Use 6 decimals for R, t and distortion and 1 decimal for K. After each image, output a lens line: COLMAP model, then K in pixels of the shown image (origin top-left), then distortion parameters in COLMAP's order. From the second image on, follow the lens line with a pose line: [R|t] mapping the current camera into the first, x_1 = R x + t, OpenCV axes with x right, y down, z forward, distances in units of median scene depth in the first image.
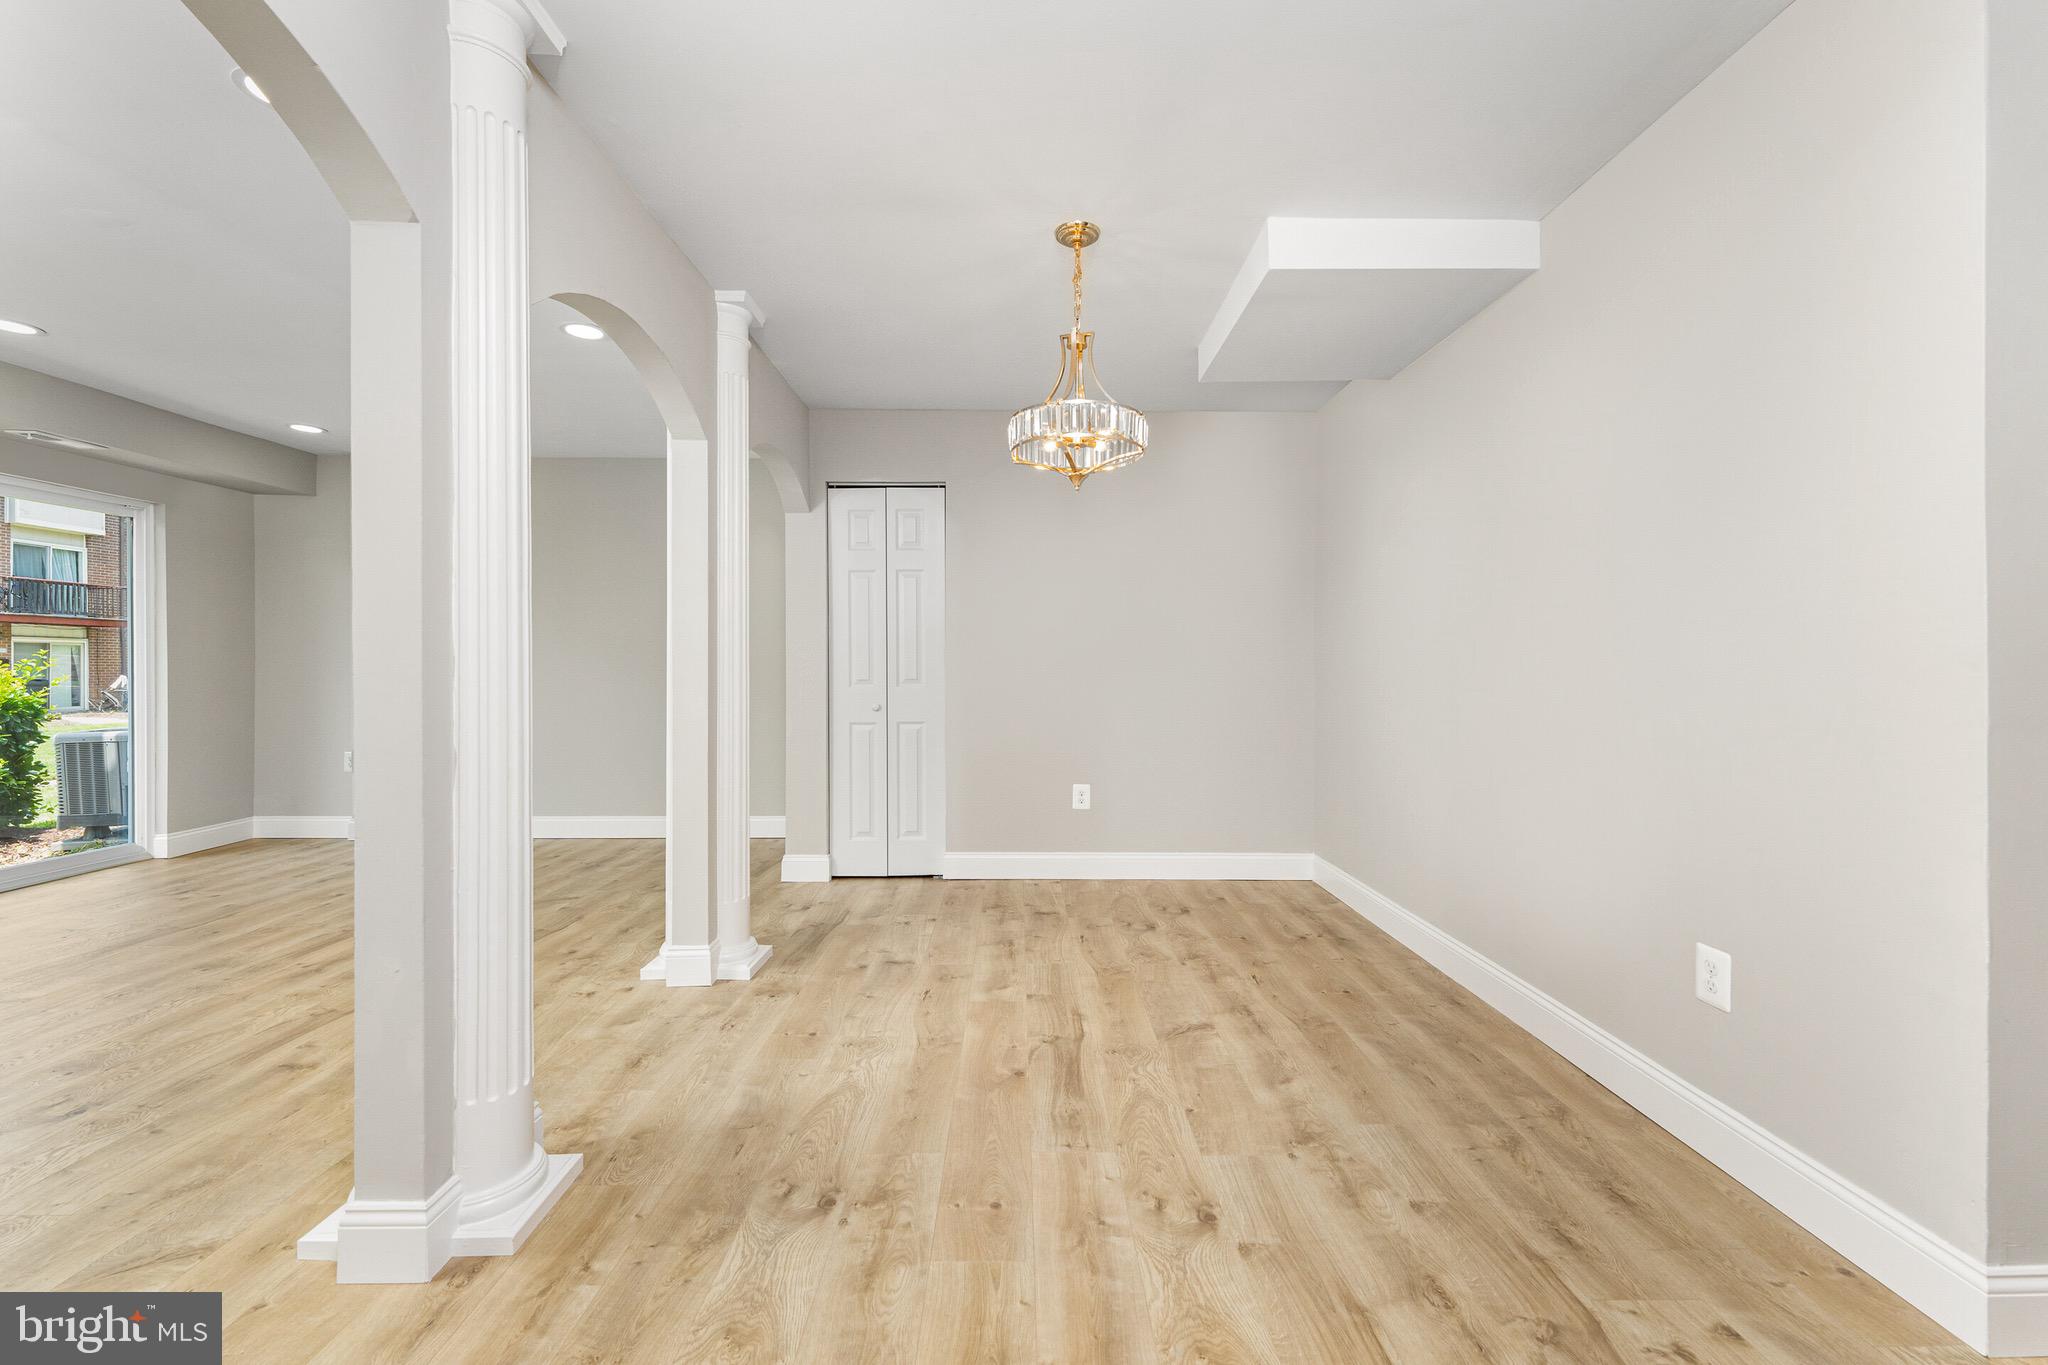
lens RADIAL K [[830.7, 0, 1029.5], [0, 830.7, 677.7], [0, 0, 1]] dist [0.001739, 0.000037]
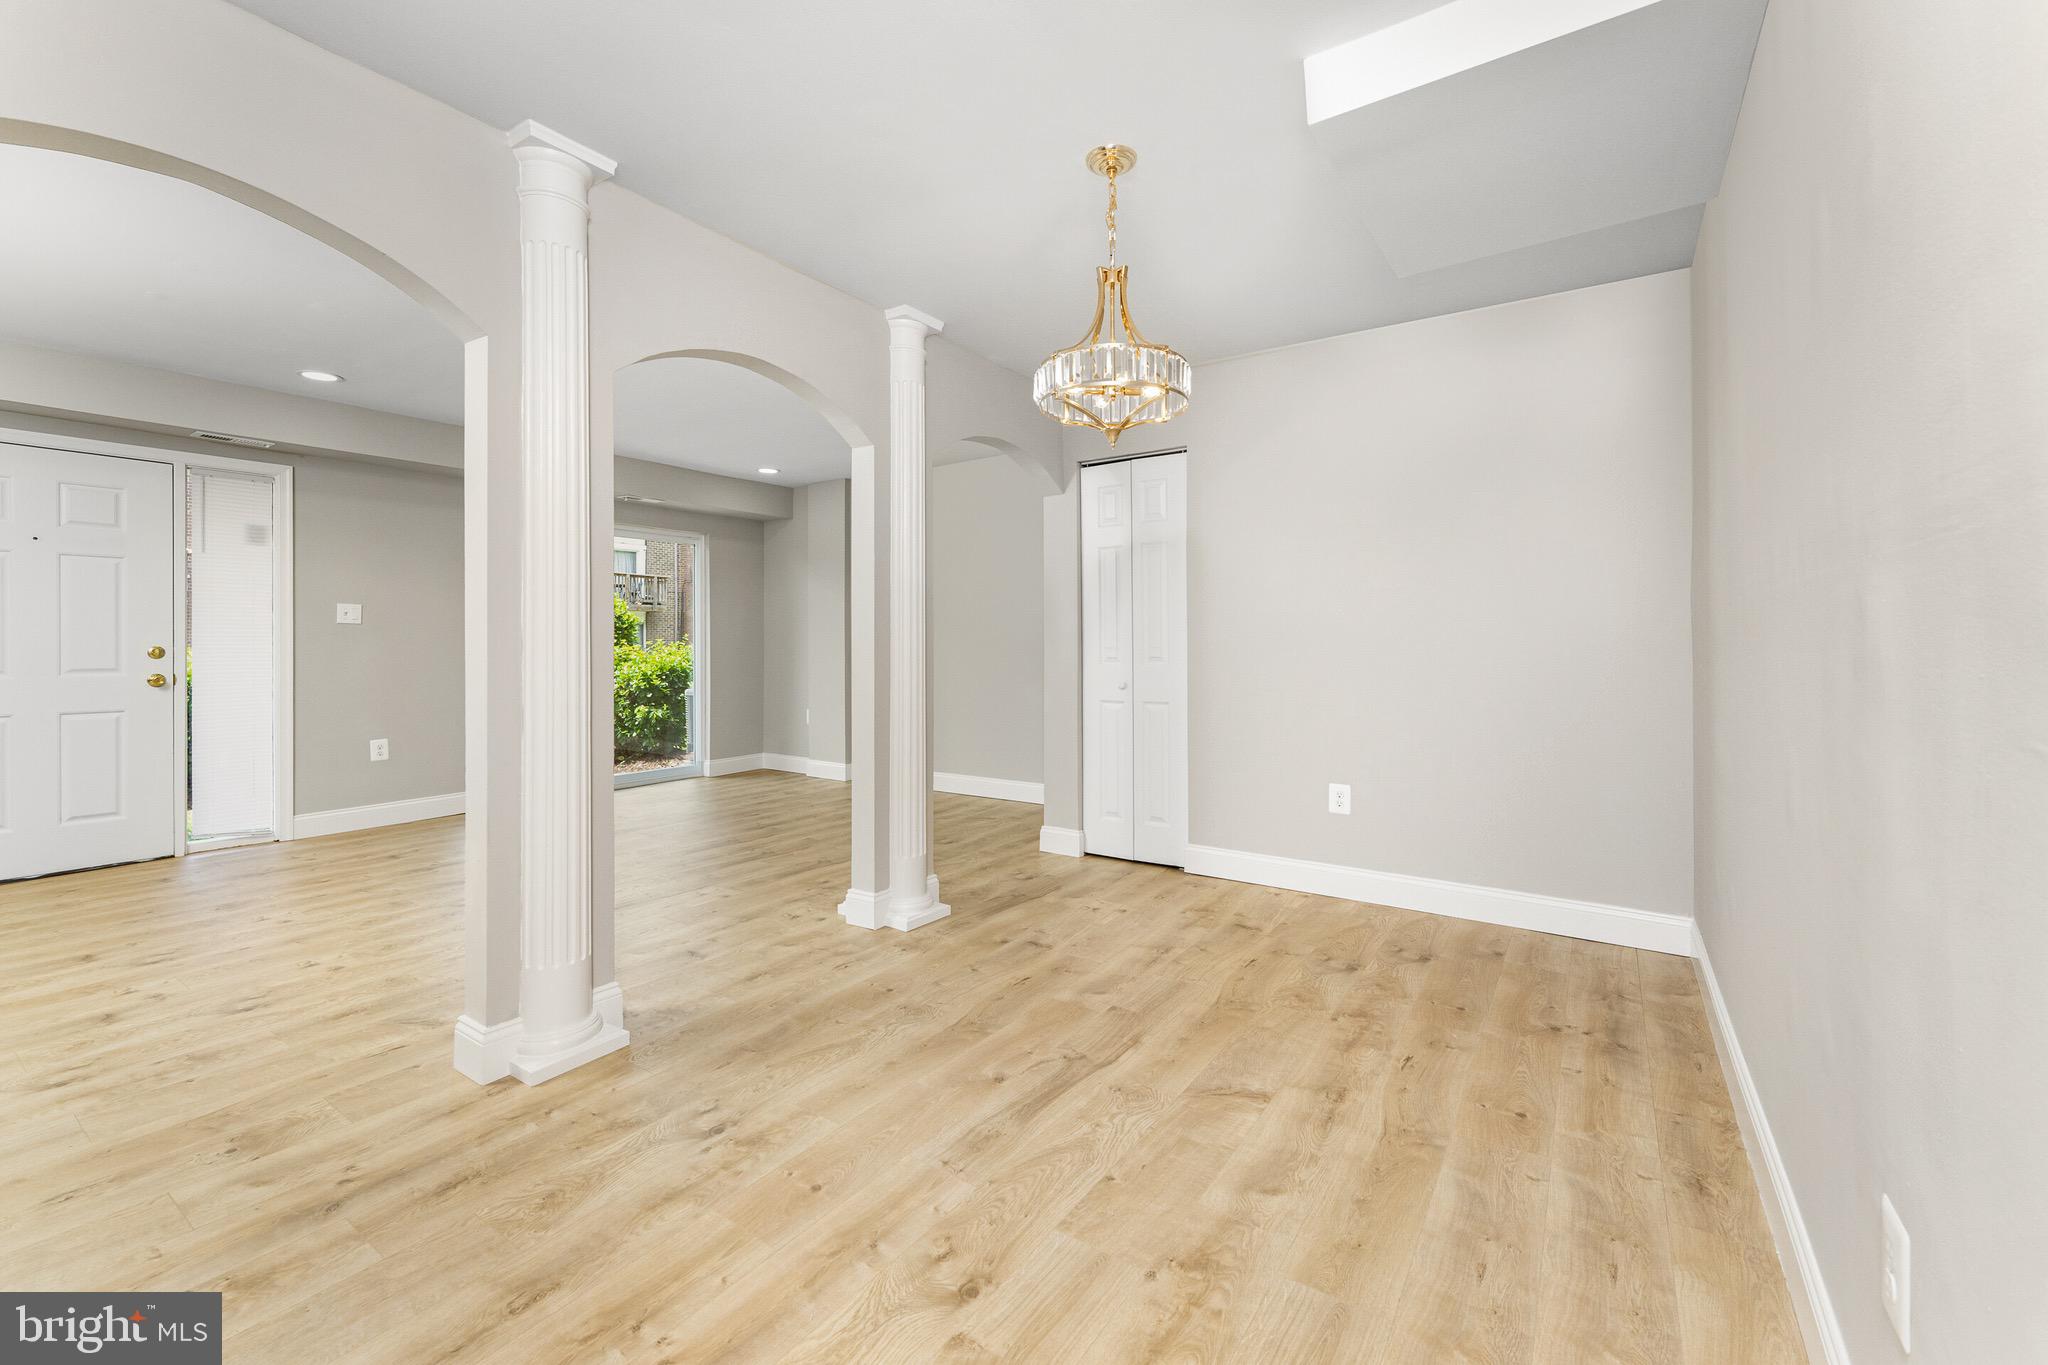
lens RADIAL K [[844.3, 0, 1028.1], [0, 844.3, 644.6], [0, 0, 1]] dist [0.000870, 0.000148]
pose [[0.818630, -0.002247, -0.574317, 0.412931], [-0.004197, 0.999942, -0.009896, -0.003352], [0.574306, 0.010511, 0.818573, 0.172012]]
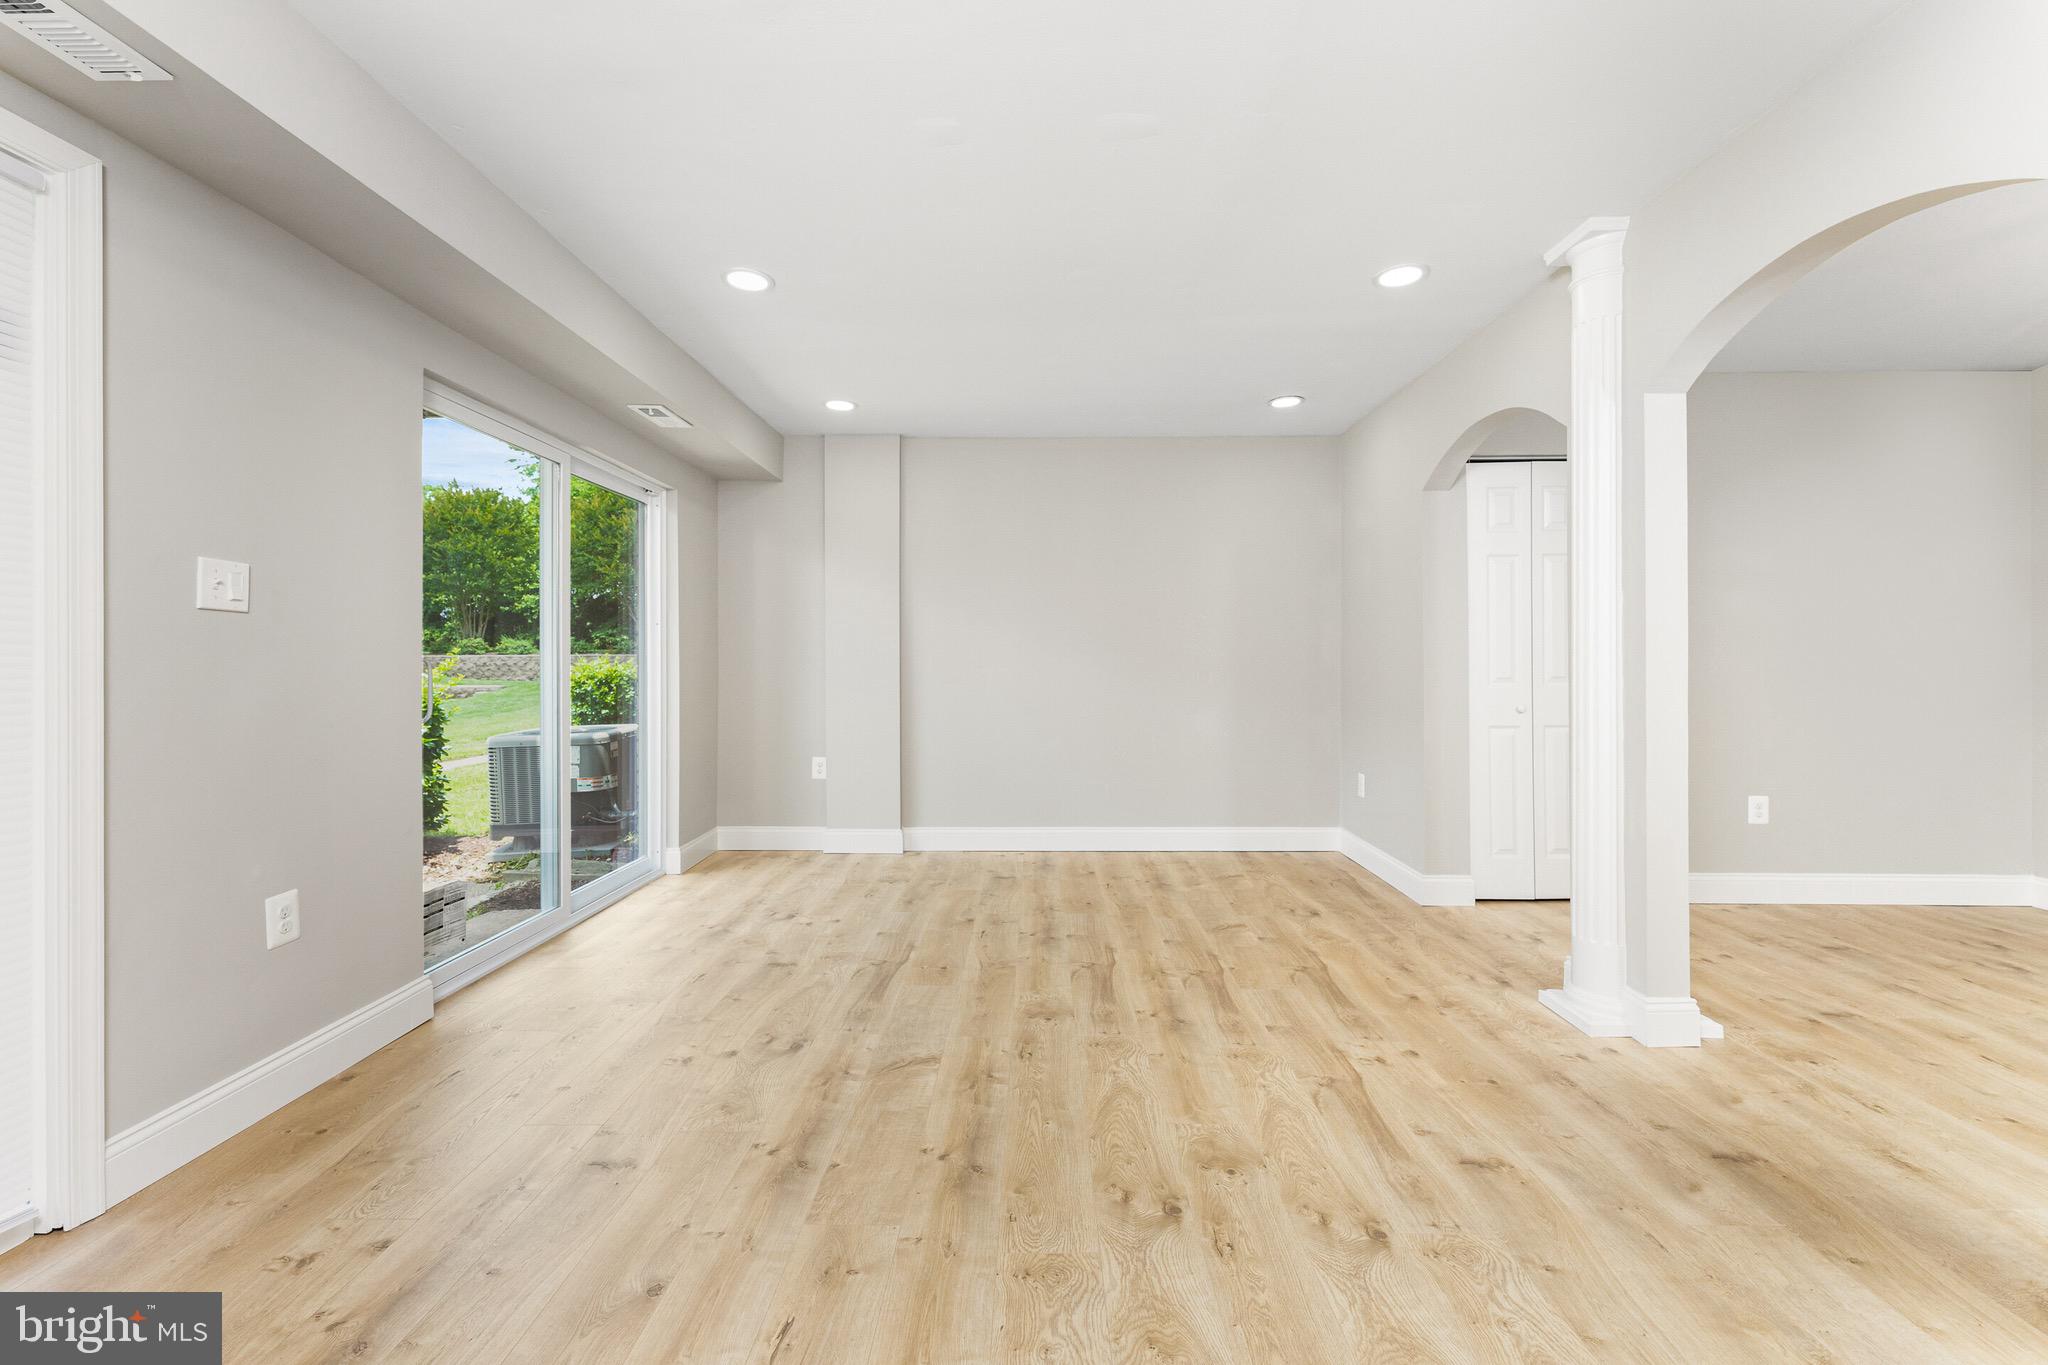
lens RADIAL K [[830.5, 0, 1027.4], [0, 830.5, 668.6], [0, 0, 1]] dist [-0.000231, -0.000133]
pose [[0.999695, -0.002637, -0.024549, -0.970205], [0.002480, 0.999976, -0.006405, -0.004221], [0.024566, 0.006342, 0.999678, 0.140091]]
